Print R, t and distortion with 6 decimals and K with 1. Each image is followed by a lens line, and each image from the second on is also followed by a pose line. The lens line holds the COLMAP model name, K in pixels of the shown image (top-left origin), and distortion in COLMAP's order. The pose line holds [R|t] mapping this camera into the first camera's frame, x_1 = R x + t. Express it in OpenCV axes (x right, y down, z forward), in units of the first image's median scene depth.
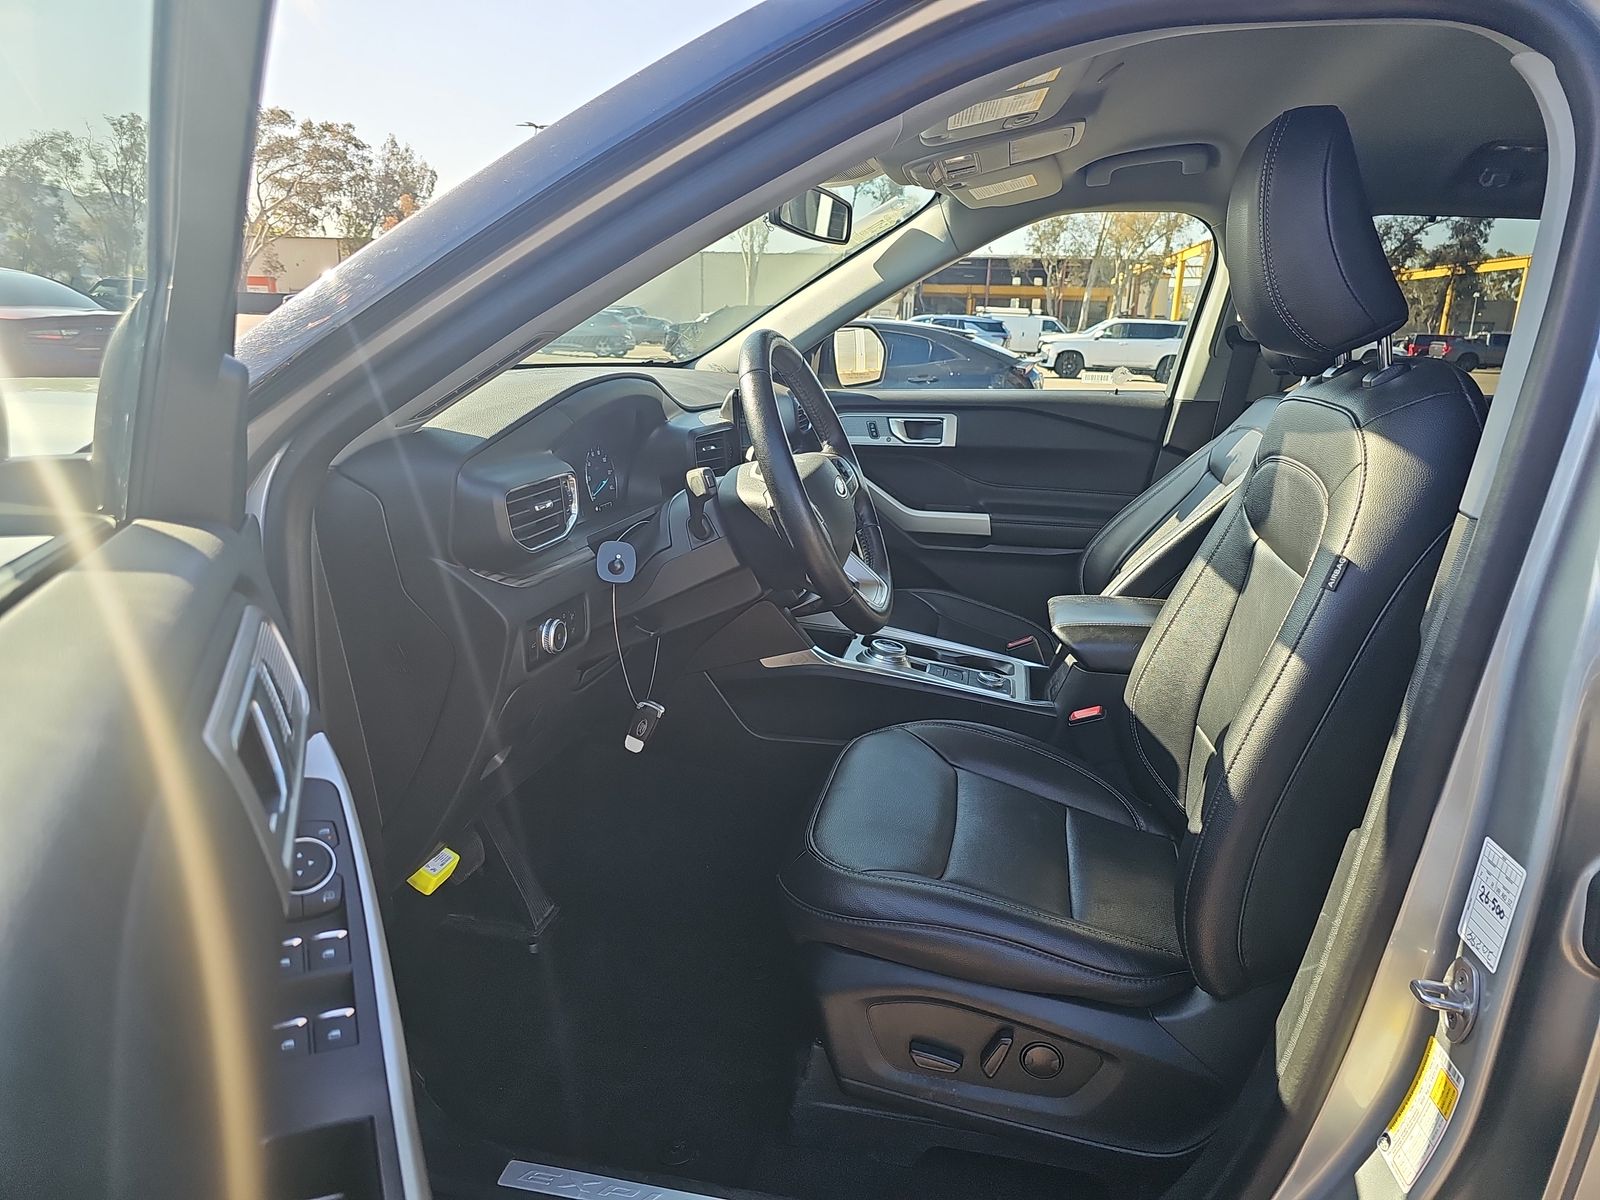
lens RADIAL K [[1047.2, 0, 802.9], [0, 1047.2, 604.4], [0, 0, 1]] dist [0.027764, -0.031765]
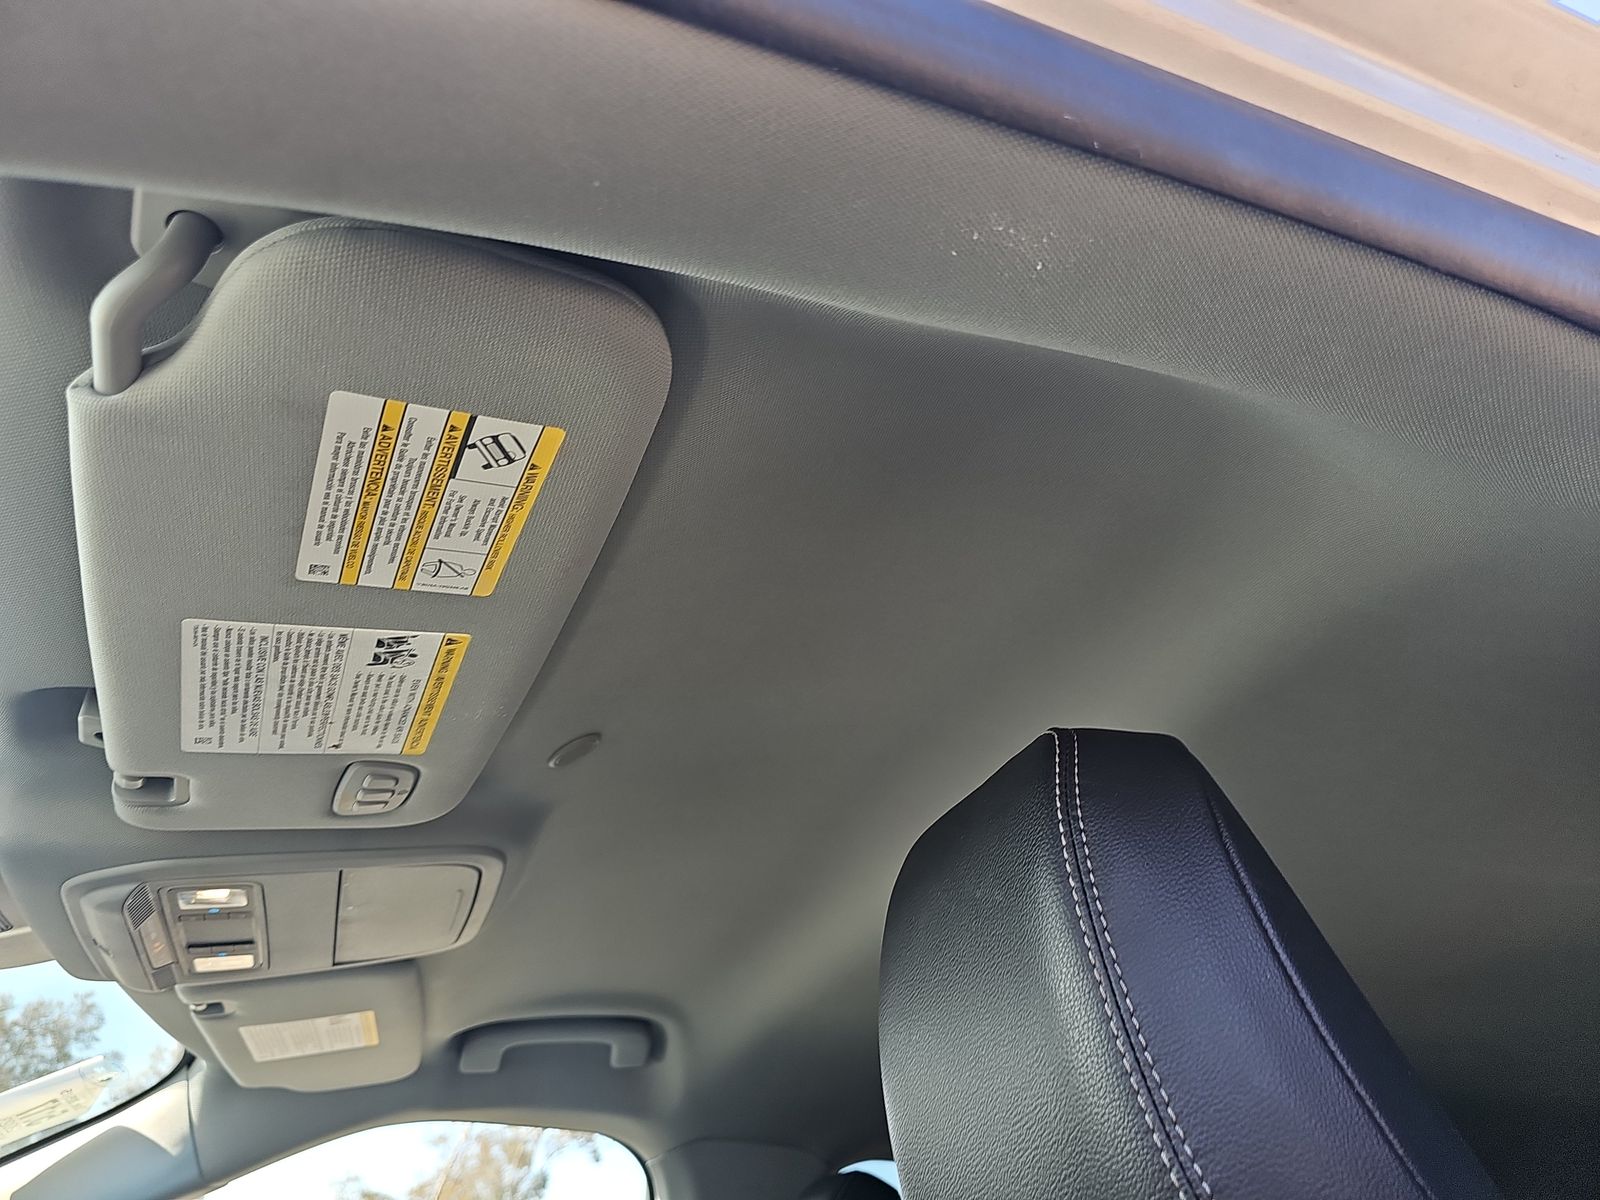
lens RADIAL K [[1047.2, 0, 802.9], [0, 1047.2, 604.4], [0, 0, 1]] dist [0.027764, -0.031765]
pose [[0.845528, 0.316453, 0.430046, 0.096791], [0.123766, 0.667333, -0.734403, -0.113290], [-0.519388, 0.674184, 0.525083, 0.418136]]
